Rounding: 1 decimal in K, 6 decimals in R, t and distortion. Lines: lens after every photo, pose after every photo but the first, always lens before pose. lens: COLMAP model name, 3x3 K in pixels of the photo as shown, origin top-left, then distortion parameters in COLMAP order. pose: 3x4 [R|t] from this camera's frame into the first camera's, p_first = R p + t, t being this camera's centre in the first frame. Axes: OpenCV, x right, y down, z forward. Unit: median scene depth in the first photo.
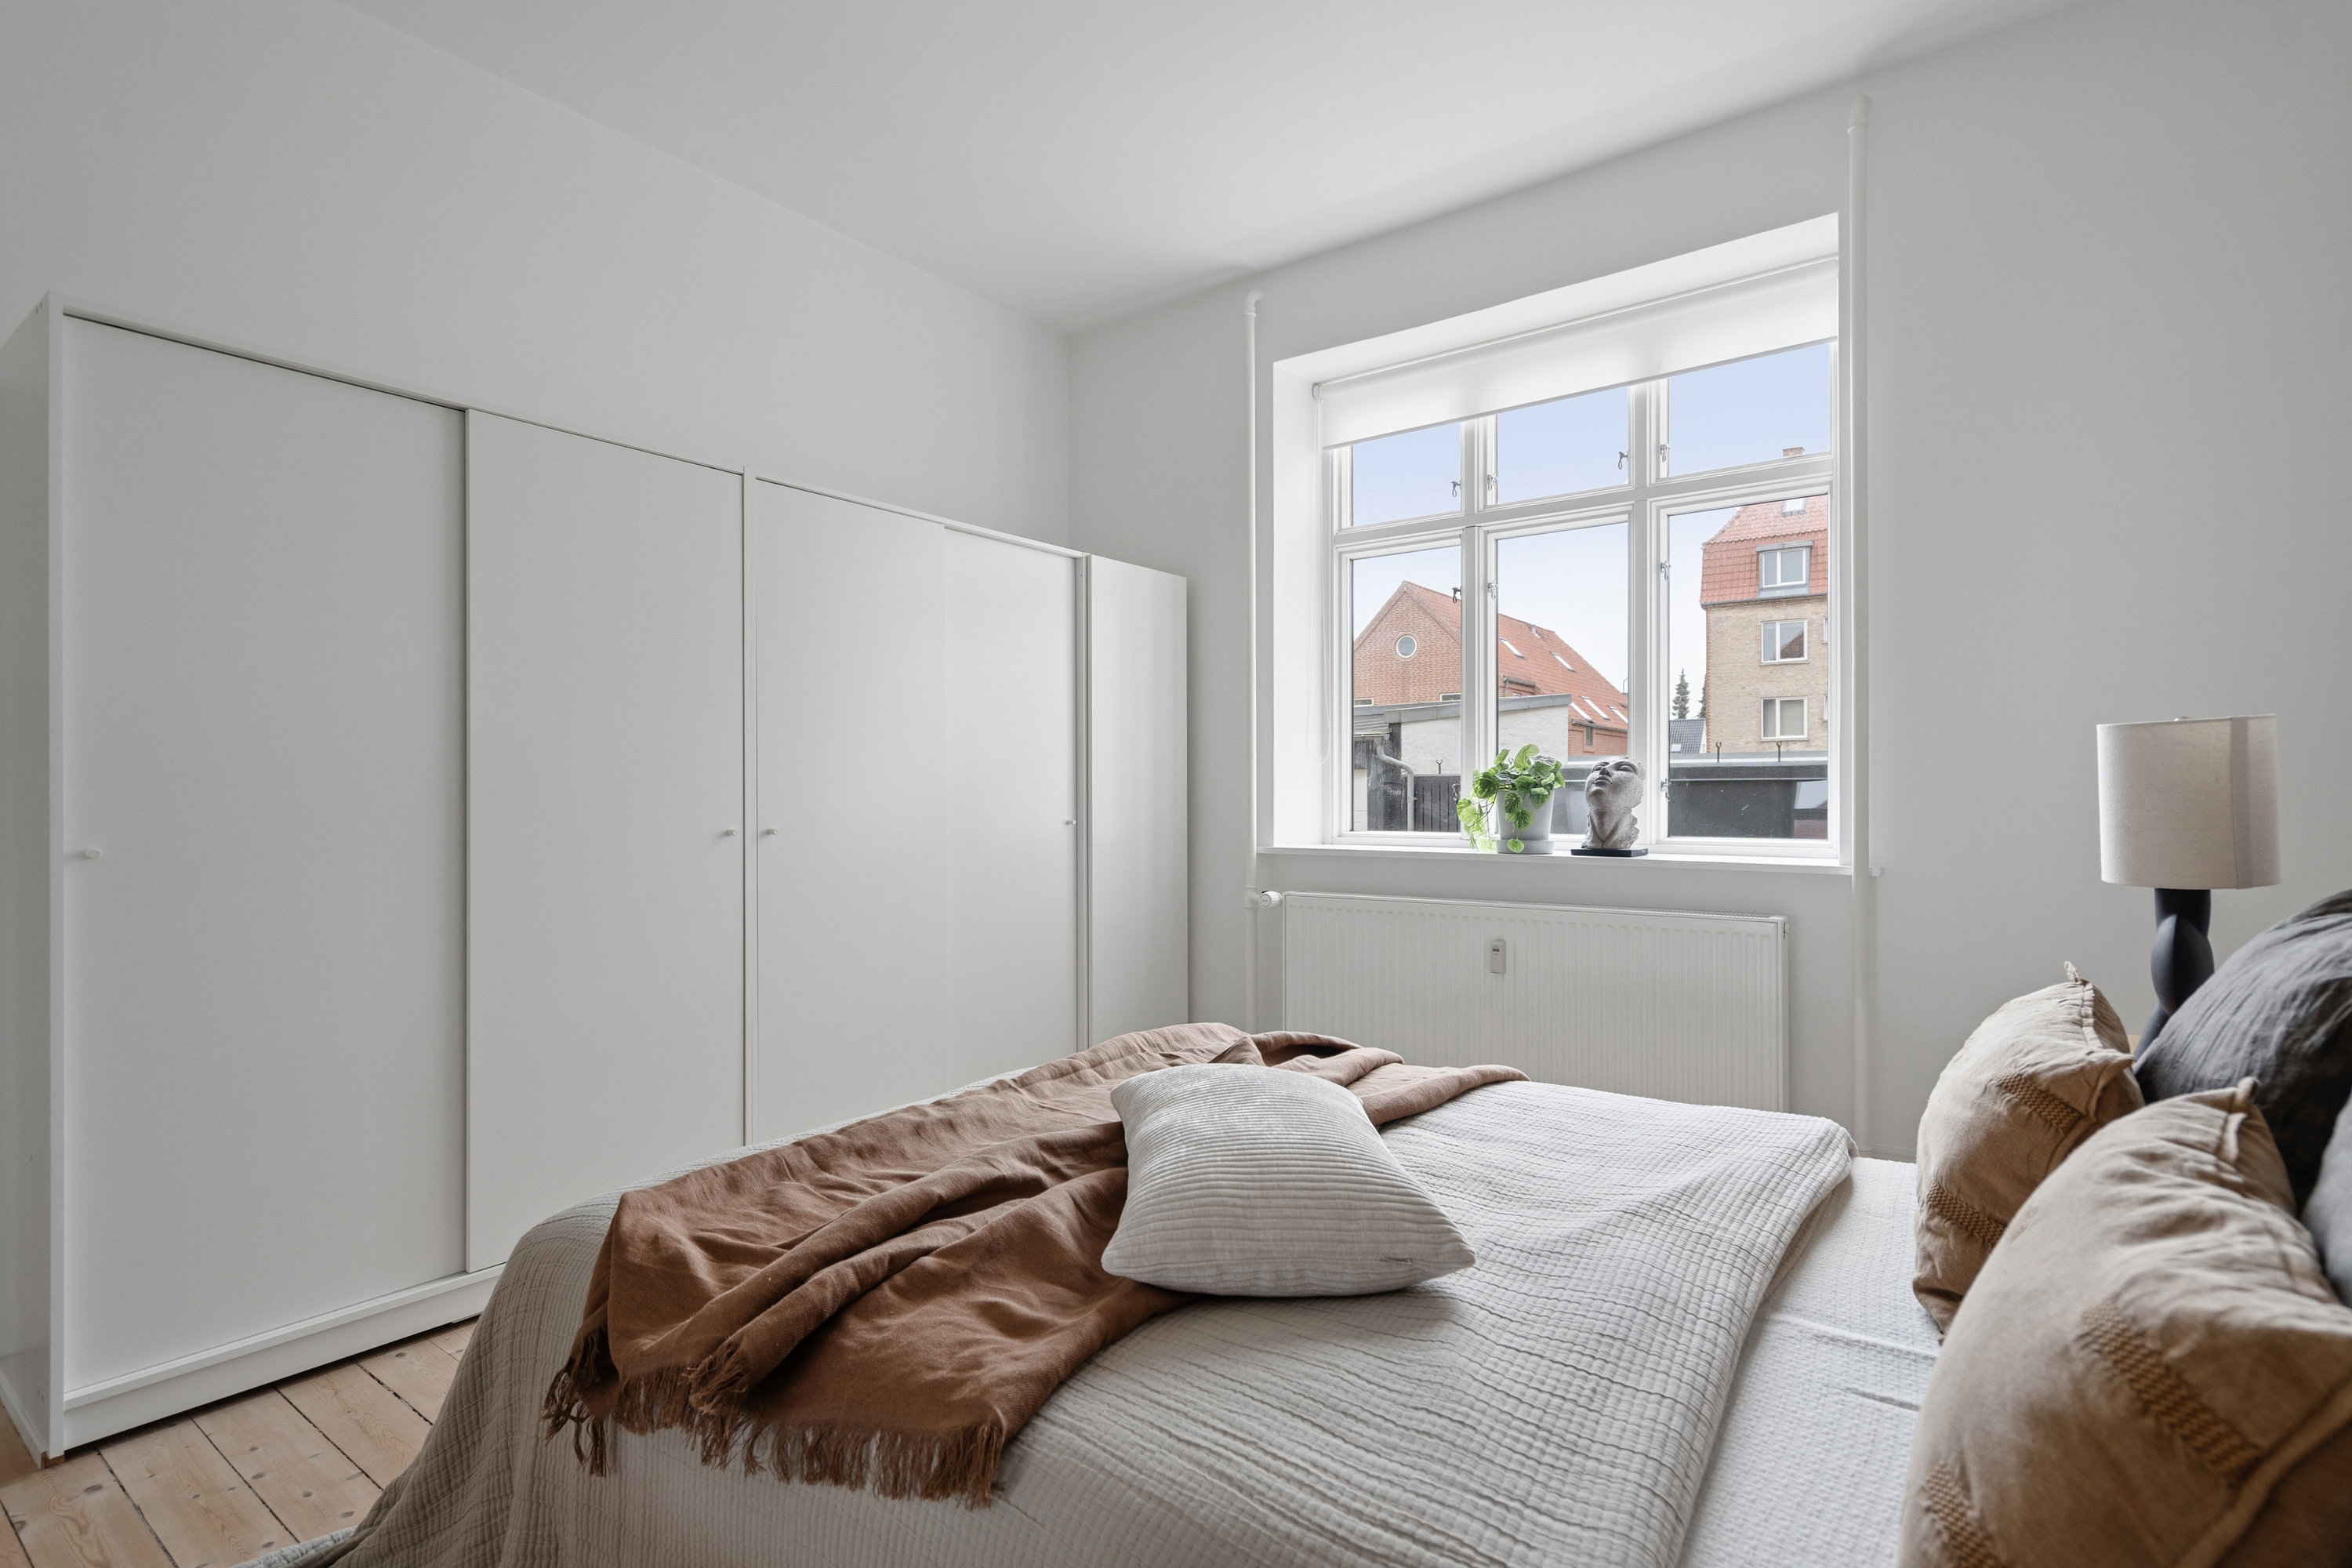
lens RADIAL K [[1171.2, 0, 1181.6], [0, 1171.2, 788.6], [0, 0, 1]] dist [-0.002822, 0.003015]
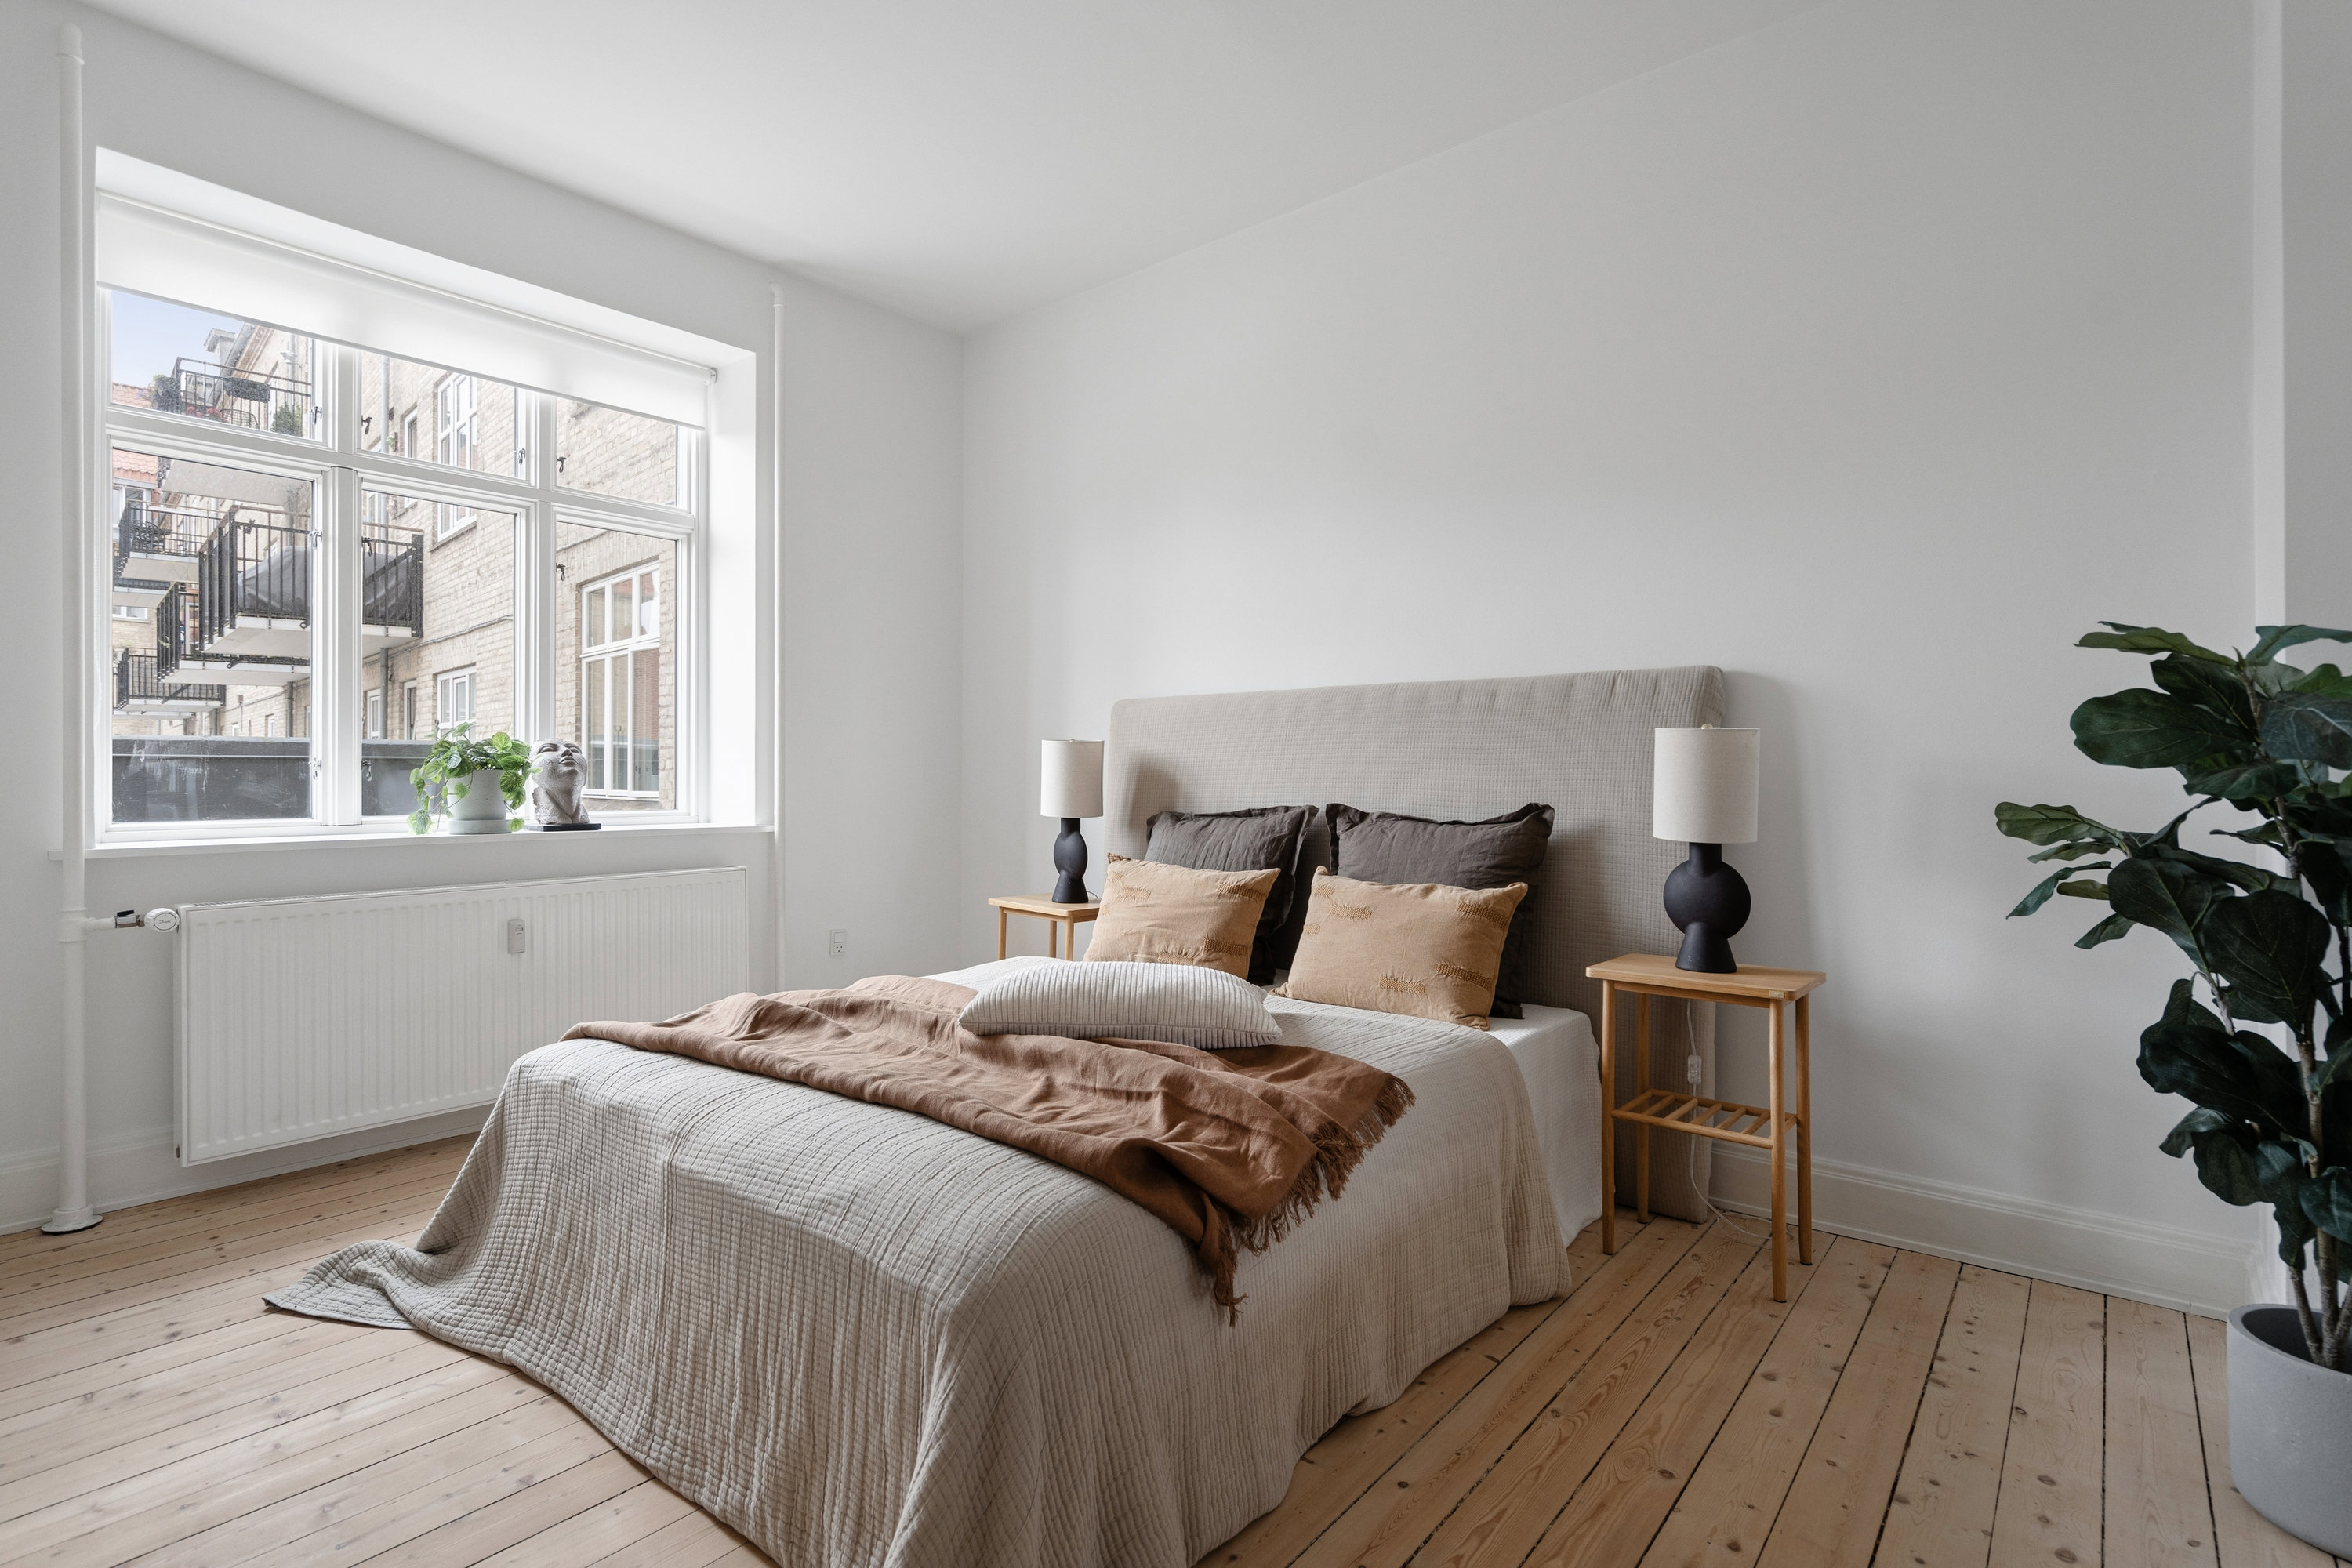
lens RADIAL K [[1145.5, 0, 1181.8], [0, 1145.5, 777.6], [0, 0, 1]] dist [0.020168, 0.000651]
pose [[0.021094, -0.010454, 0.999723, -0.697790], [-0.009614, 0.999897, 0.010659, -0.008788], [-0.999731, -0.009836, 0.020991, 0.406156]]
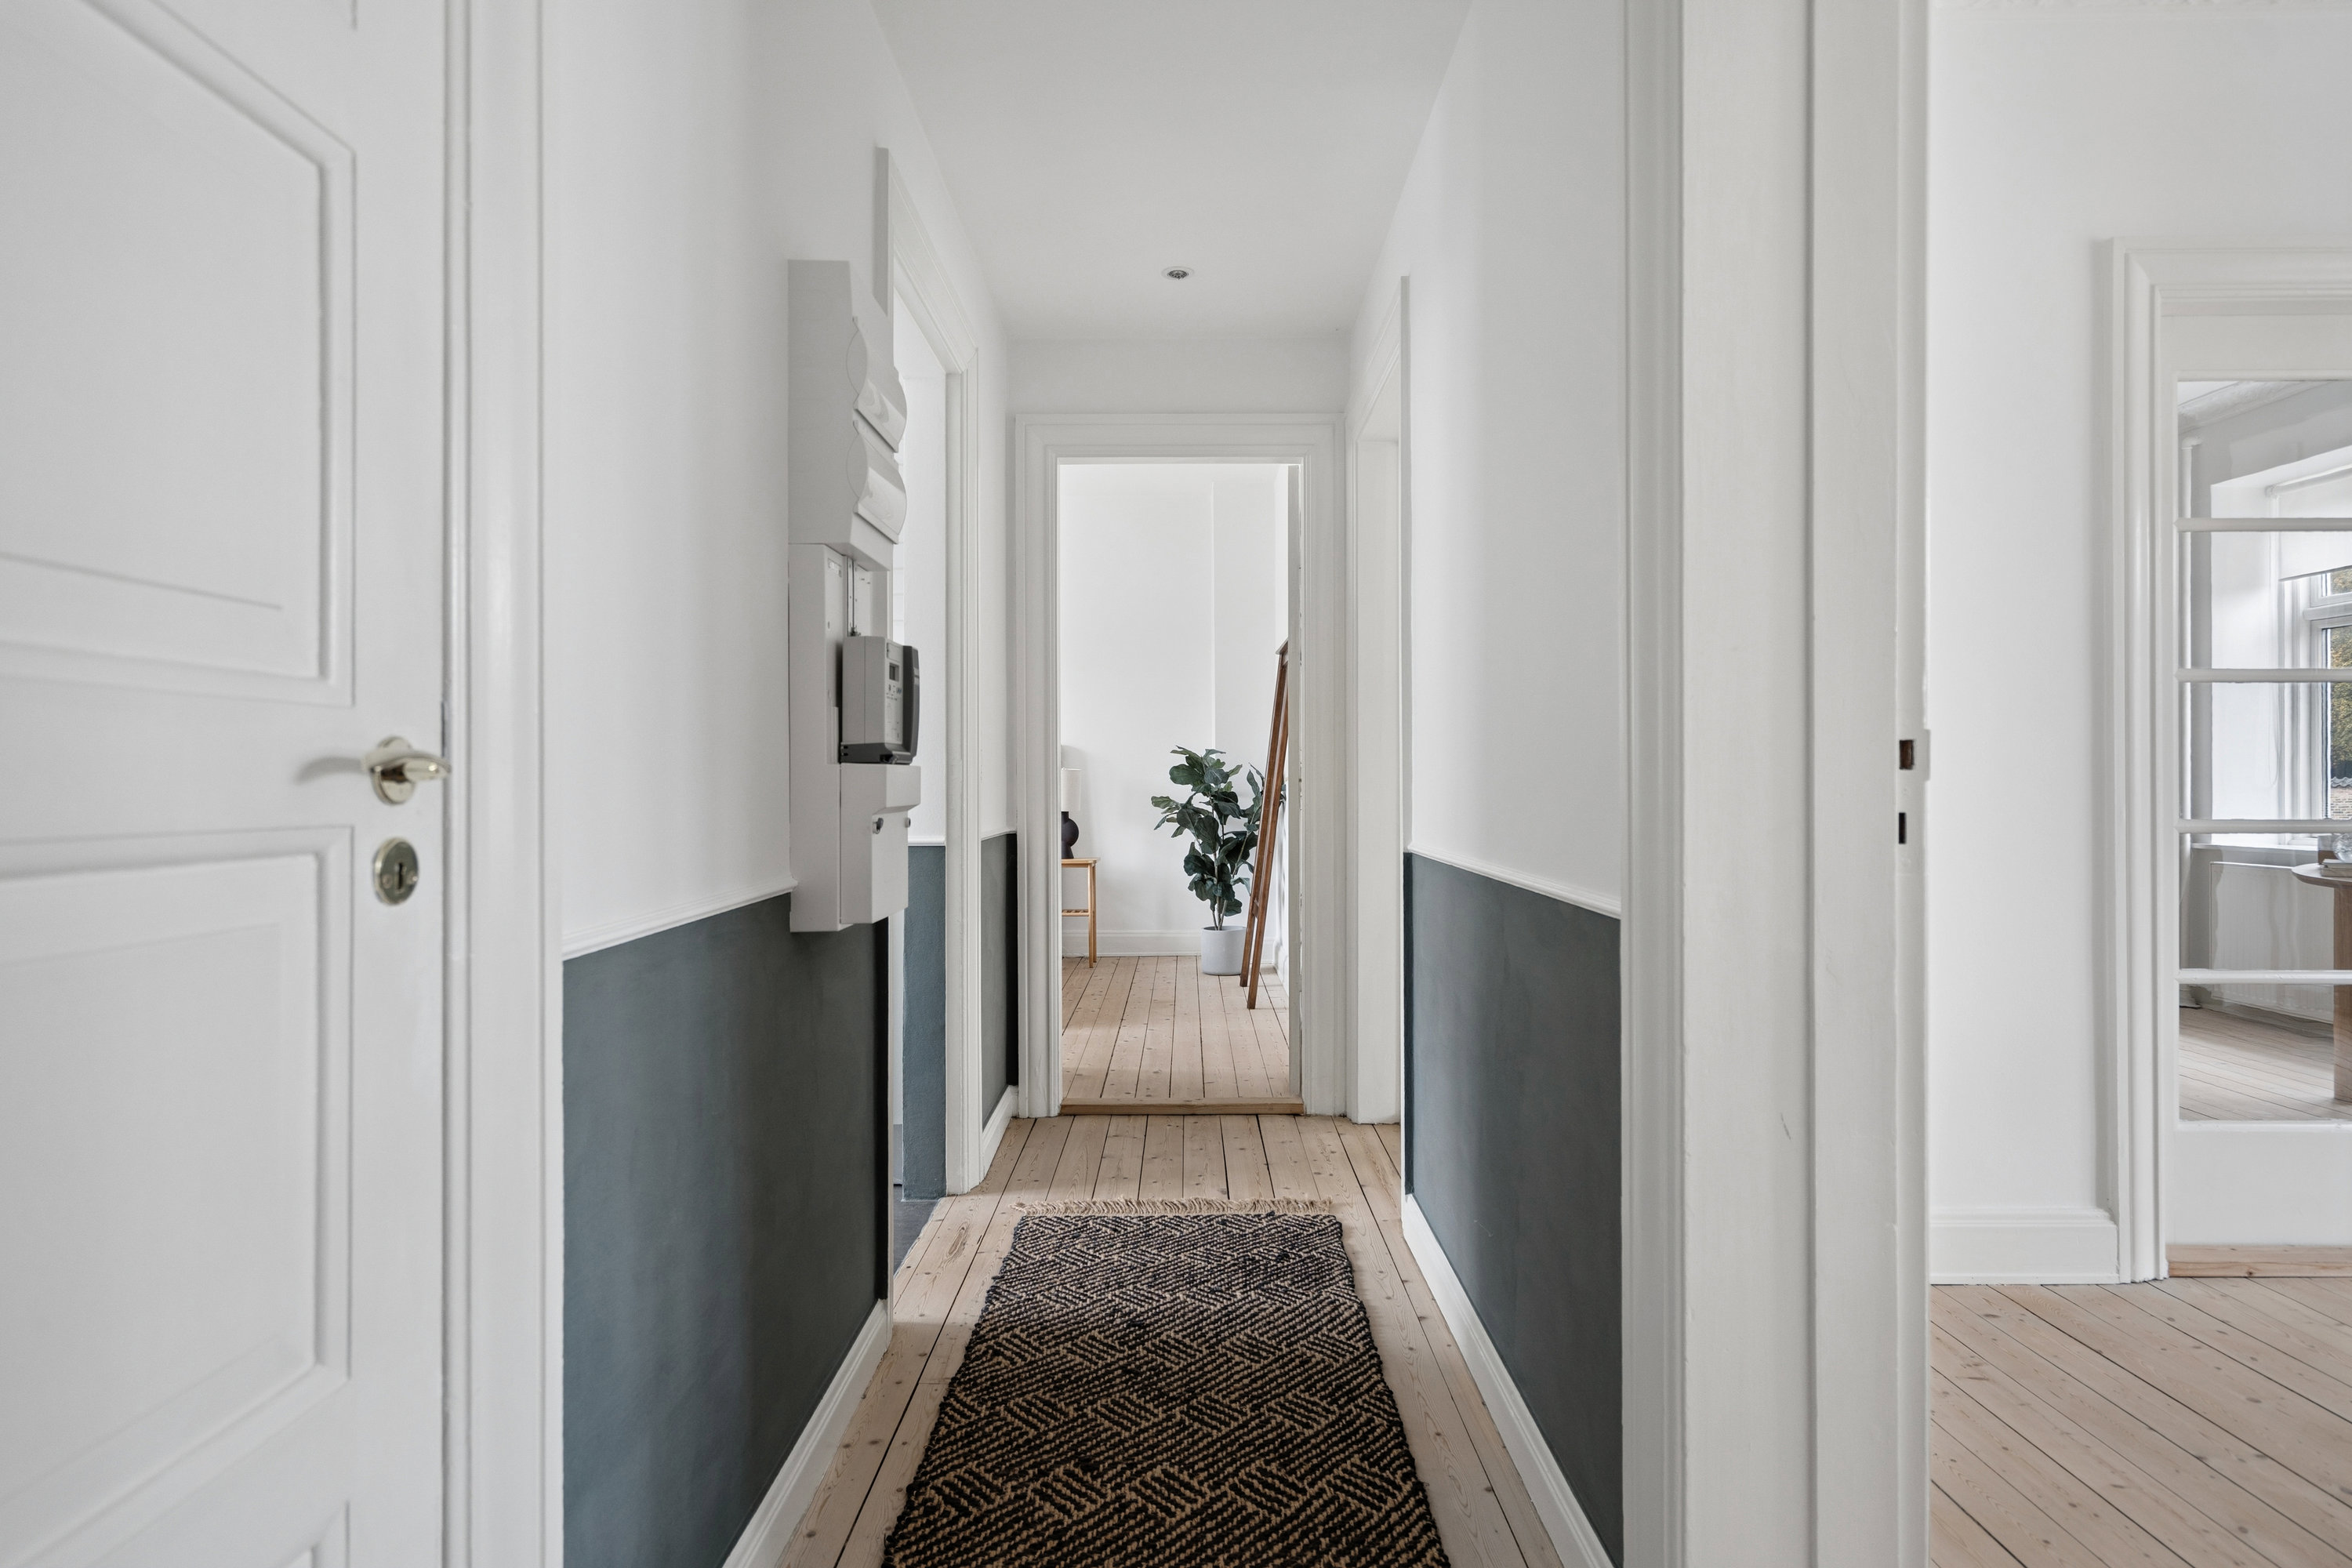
lens RADIAL K [[1200.9, 0, 1177.2], [0, 1200.9, 786.0], [0, 0, 1]] dist [0.001897, 0.000410]
pose [[-0.602441, -0.004617, 0.798150, -1.316690], [-0.012203, 0.999920, -0.003427, -0.005104], [-0.798070, -0.011805, -0.602449, 0.870422]]
